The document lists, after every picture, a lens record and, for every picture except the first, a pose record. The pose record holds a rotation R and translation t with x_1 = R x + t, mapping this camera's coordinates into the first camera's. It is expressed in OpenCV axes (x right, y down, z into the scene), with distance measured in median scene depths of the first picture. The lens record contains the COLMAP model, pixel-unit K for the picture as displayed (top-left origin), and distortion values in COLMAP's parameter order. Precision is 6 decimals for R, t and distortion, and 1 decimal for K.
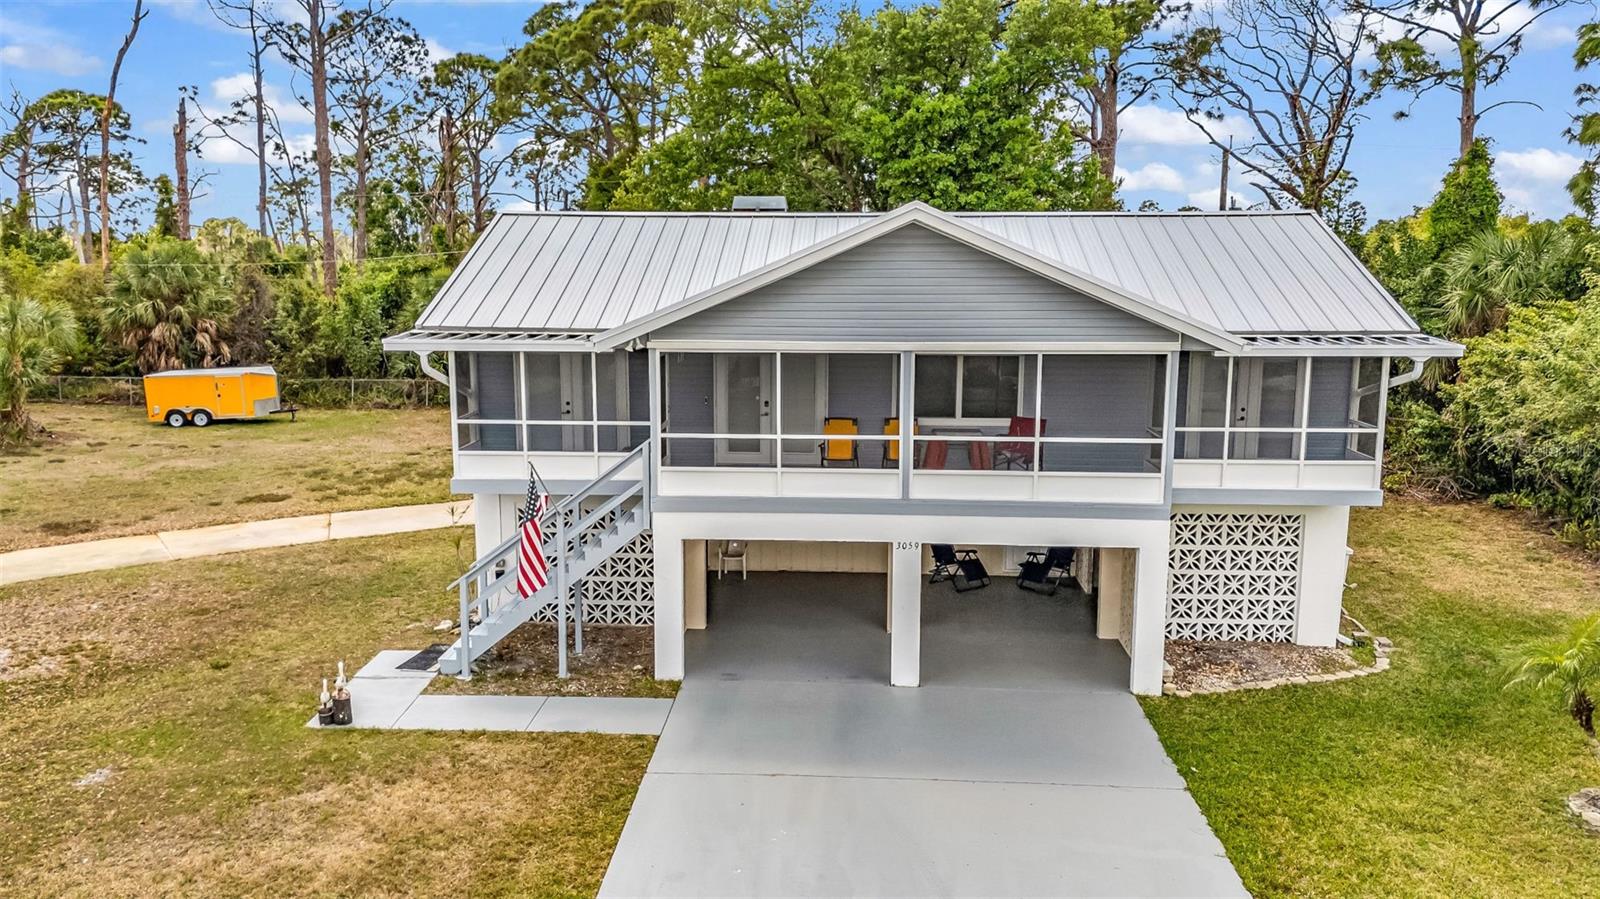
lens RADIAL K [[1175.5, 0, 798.6], [0, 1175.5, 446.0], [0, 0, 1]] dist [0.073948, -0.066760]
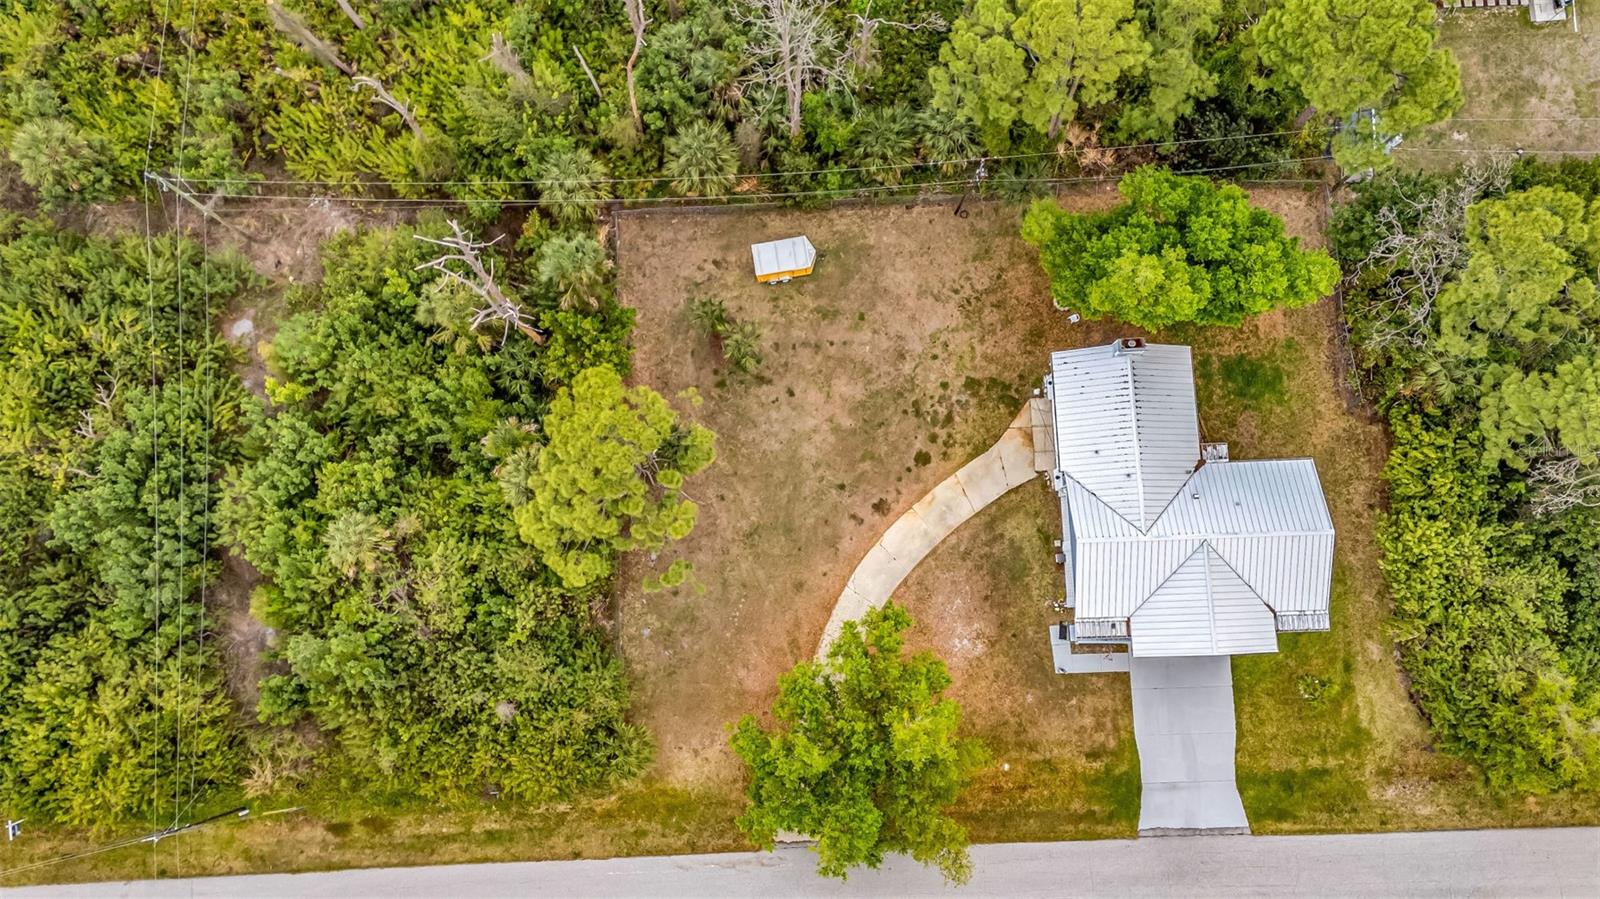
lens RADIAL K [[1175.5, 0, 799.1], [0, 1175.5, 444.1], [0, 0, 1]] dist [0.073948, -0.066760]
pose [[0.995681, -0.092573, 0.007057, -1.174643], [0.020052, 0.288640, 0.957228, -3.914689], [-0.090650, -0.952952, 0.289249, 0.487637]]
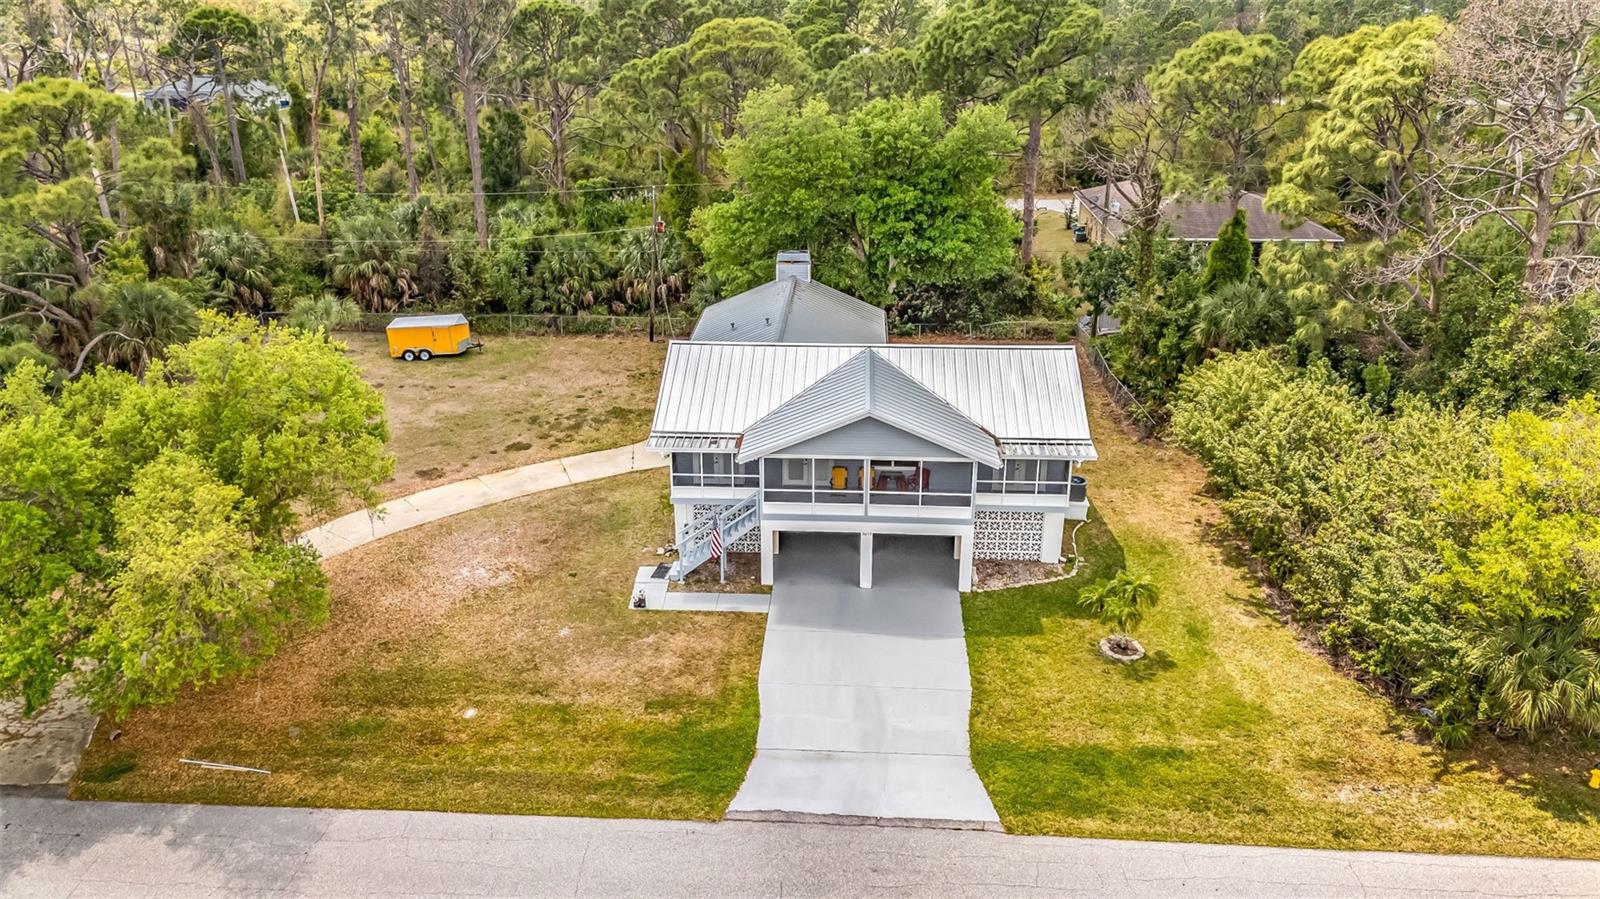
lens RADIAL K [[1175.5, 0, 801.6], [0, 1175.5, 448.2], [0, 0, 1]] dist [0.073948, -0.066760]
pose [[0.999989, -0.002214, -0.004206, -0.027040], [0.003083, 0.975599, 0.219537, -0.542710], [0.003617, -0.219548, 0.975595, -1.153889]]
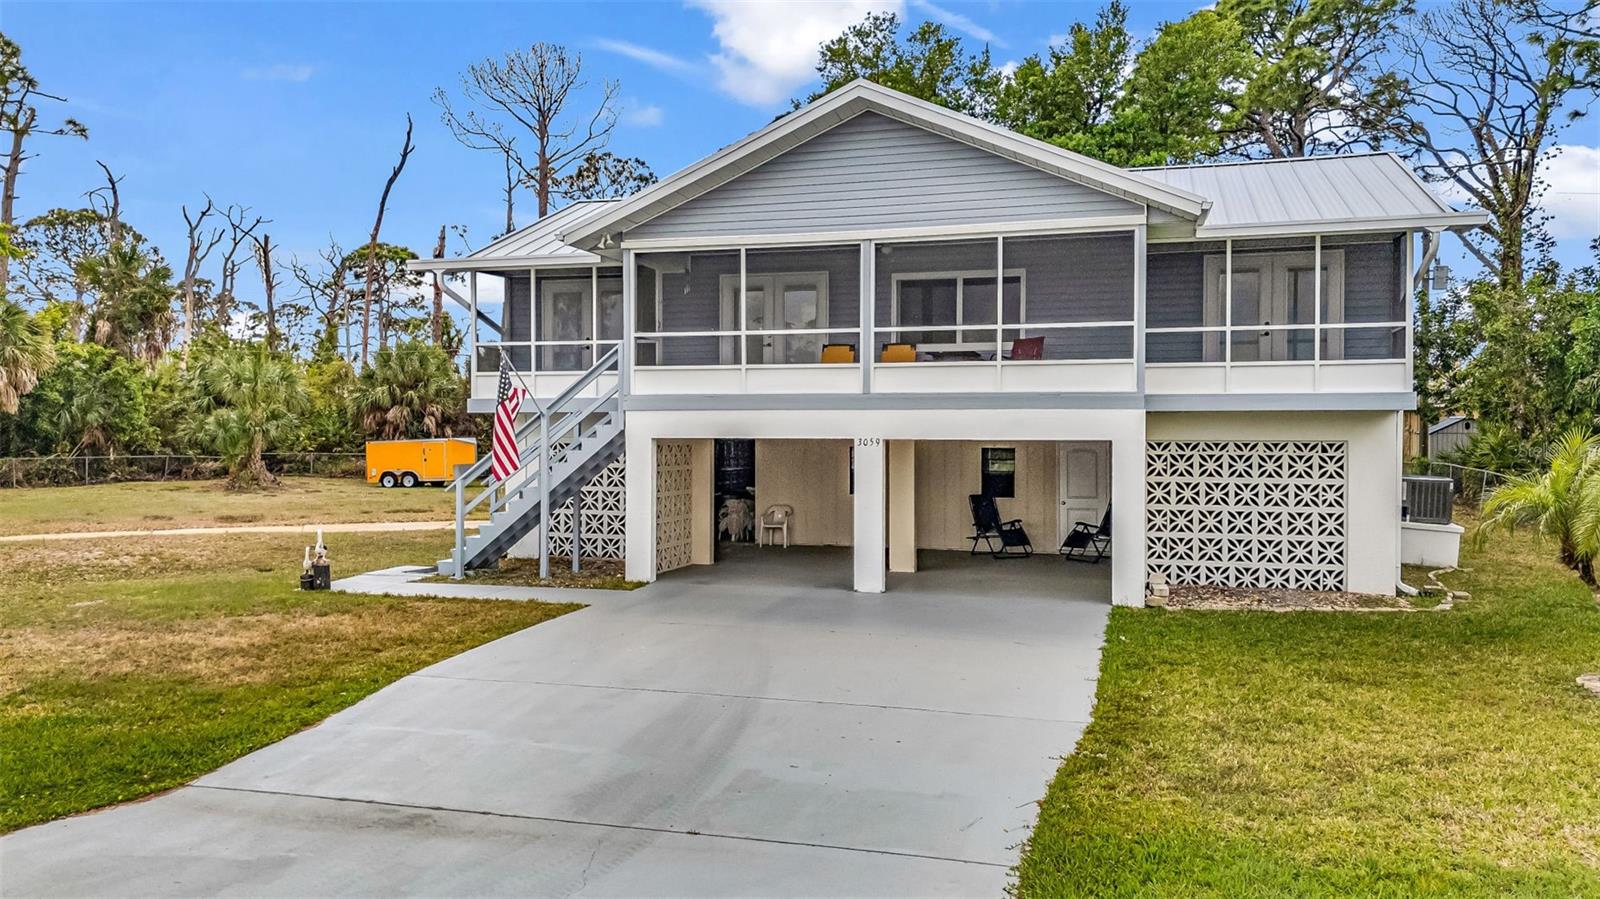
lens RADIAL K [[1175.5, 0, 796.7], [0, 1175.5, 443.9], [0, 0, 1]] dist [0.073948, -0.066760]
pose [[0.973291, 0.001725, -0.229570, 0.227217], [-0.035602, 0.989009, -0.143505, 0.201078], [0.226799, 0.147845, 0.962655, 0.048239]]
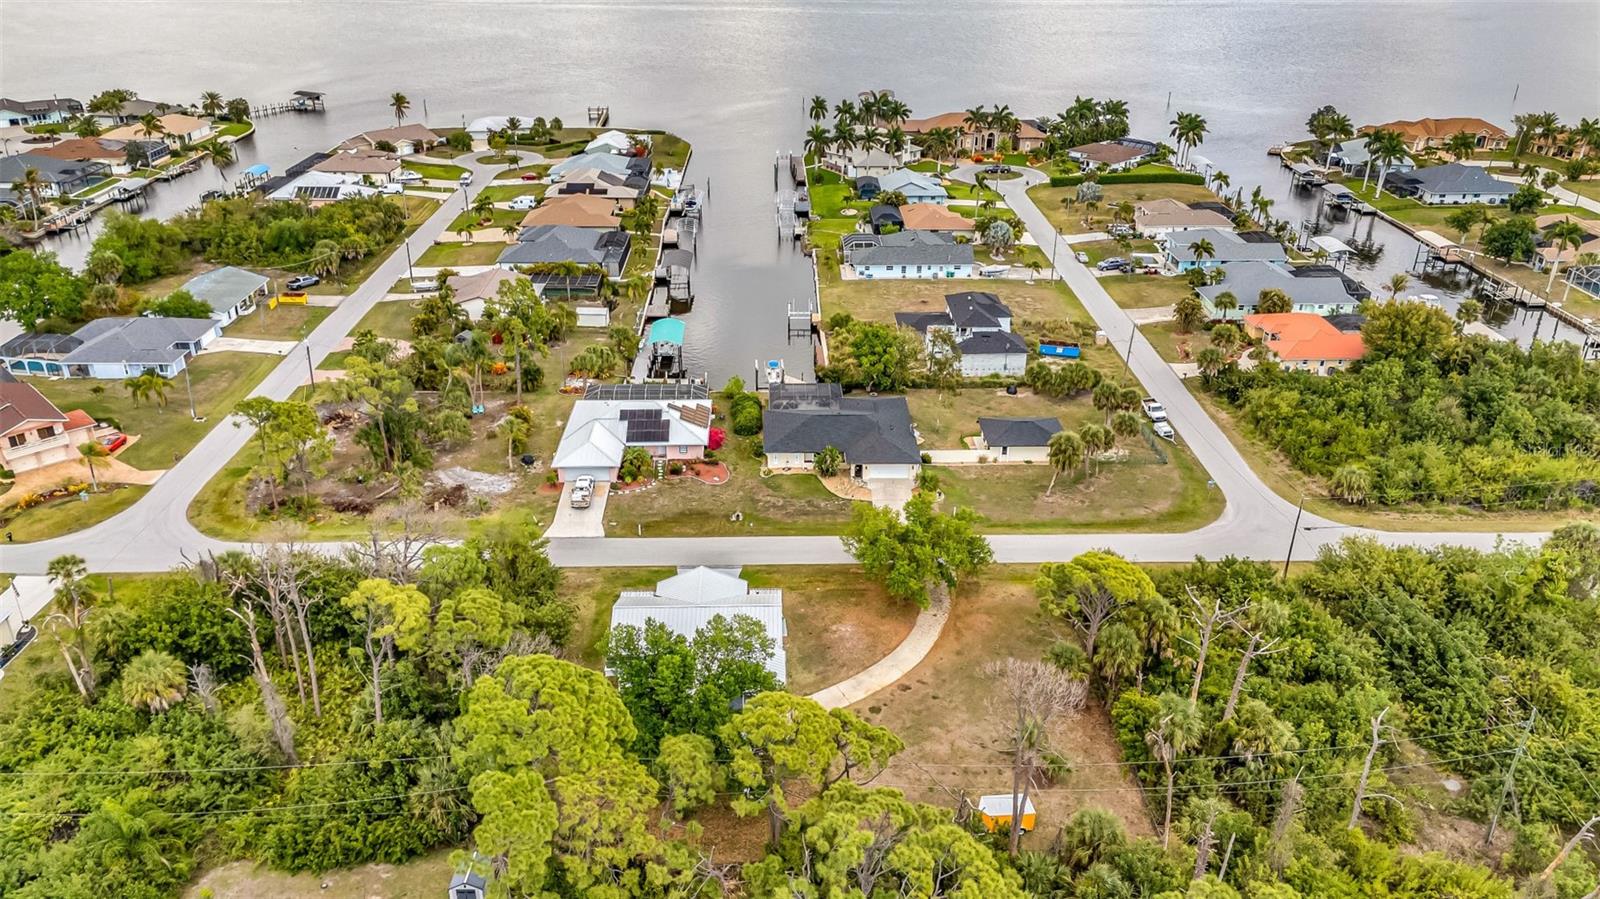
lens RADIAL K [[1175.5, 0, 800.9], [0, 1175.5, 451.5], [0, 0, 1]] dist [0.073948, -0.066760]
pose [[-0.996965, 0.029641, -0.071984, -0.007421], [-0.016797, 0.820991, 0.570694, -4.061491], [0.076014, 0.570171, -0.818002, 5.406799]]
